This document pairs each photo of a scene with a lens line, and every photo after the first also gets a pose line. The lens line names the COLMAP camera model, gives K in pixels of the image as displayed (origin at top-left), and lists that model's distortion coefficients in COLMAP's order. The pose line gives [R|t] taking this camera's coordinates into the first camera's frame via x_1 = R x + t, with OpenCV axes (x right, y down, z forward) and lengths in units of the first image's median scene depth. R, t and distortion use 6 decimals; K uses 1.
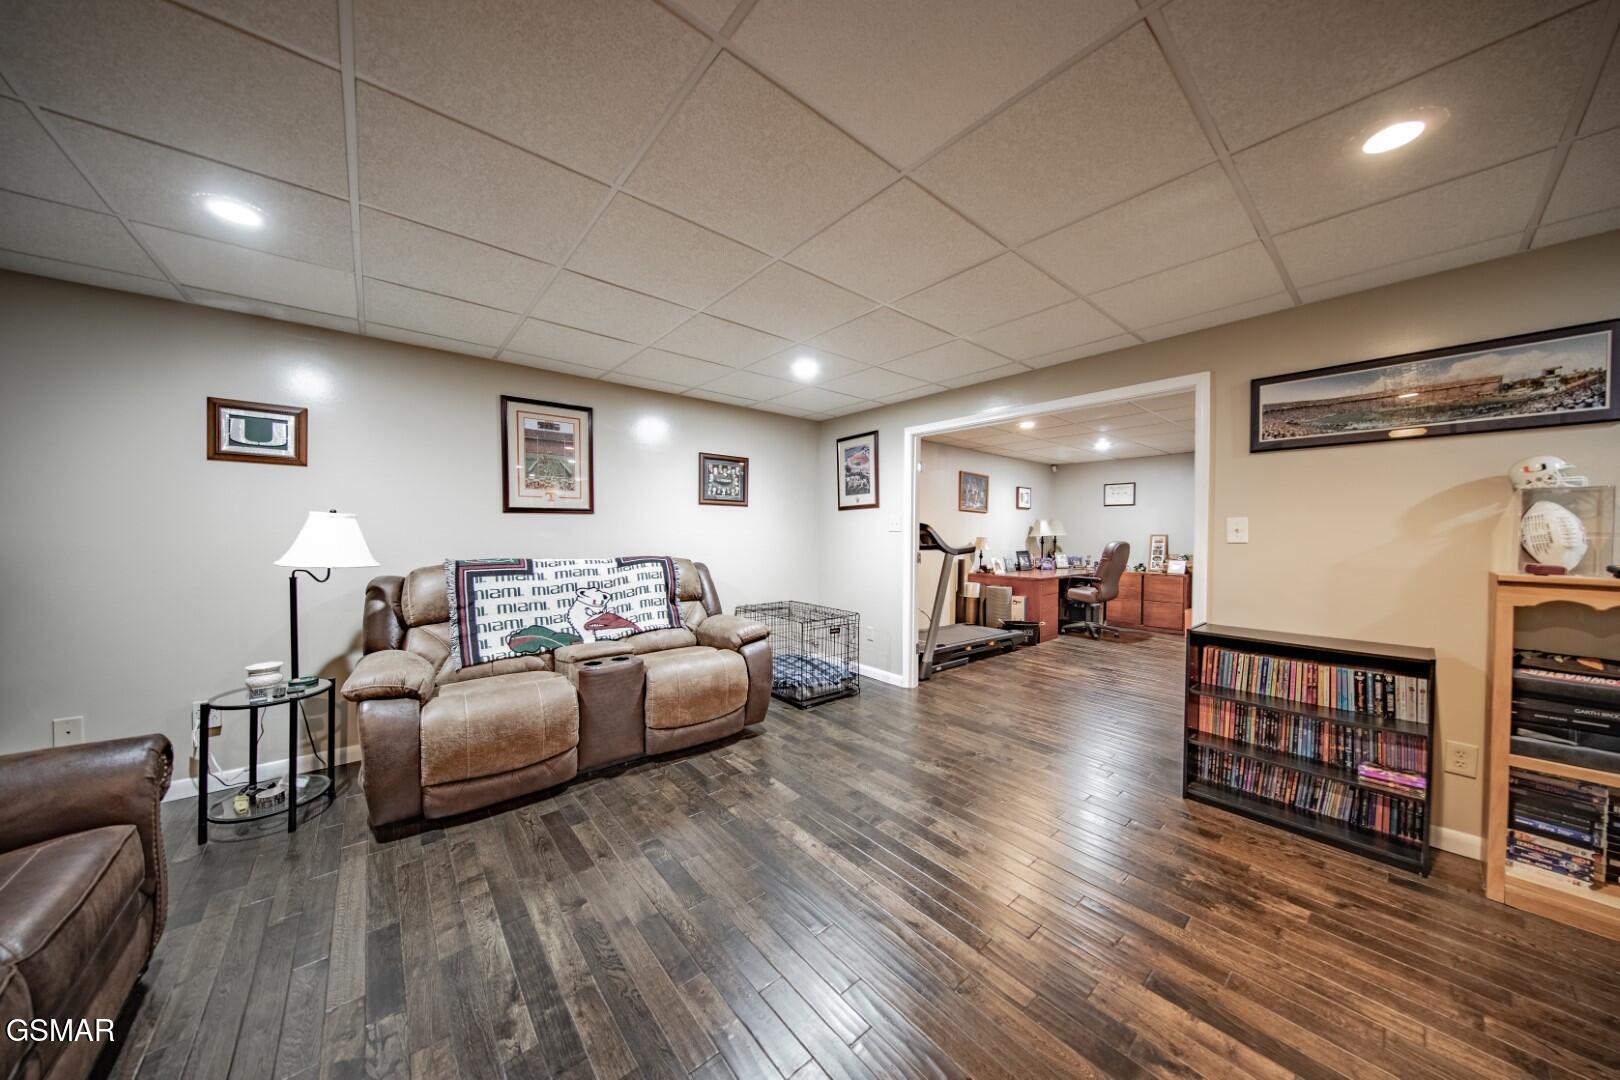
lens RADIAL K [[524.8, 0, 808.0], [0, 524.8, 541.8], [0, 0, 1]] dist [0.001128, -0.003665]
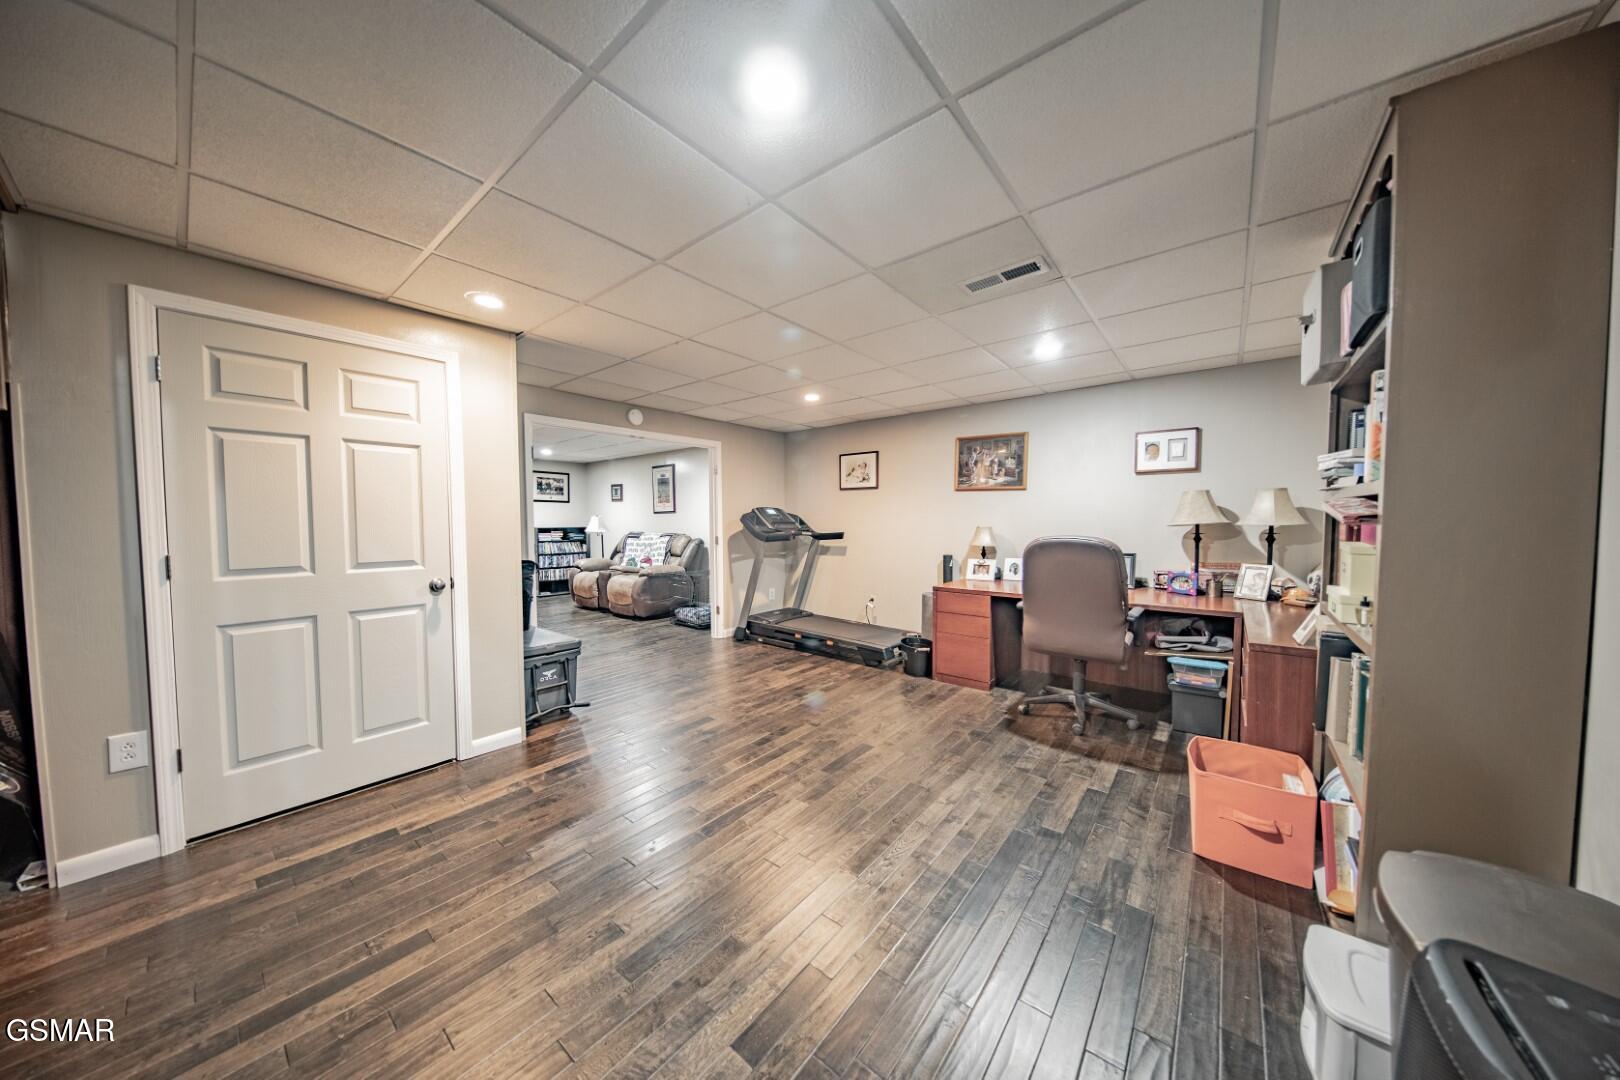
lens RADIAL K [[524.8, 0, 808.0], [0, 524.8, 541.8], [0, 0, 1]] dist [0.001128, -0.003665]
pose [[0.158600, 0.030702, -0.986865, 1.281435], [-0.018858, 0.999428, 0.028062, -0.003516], [0.987163, 0.014160, 0.159089, 0.854341]]
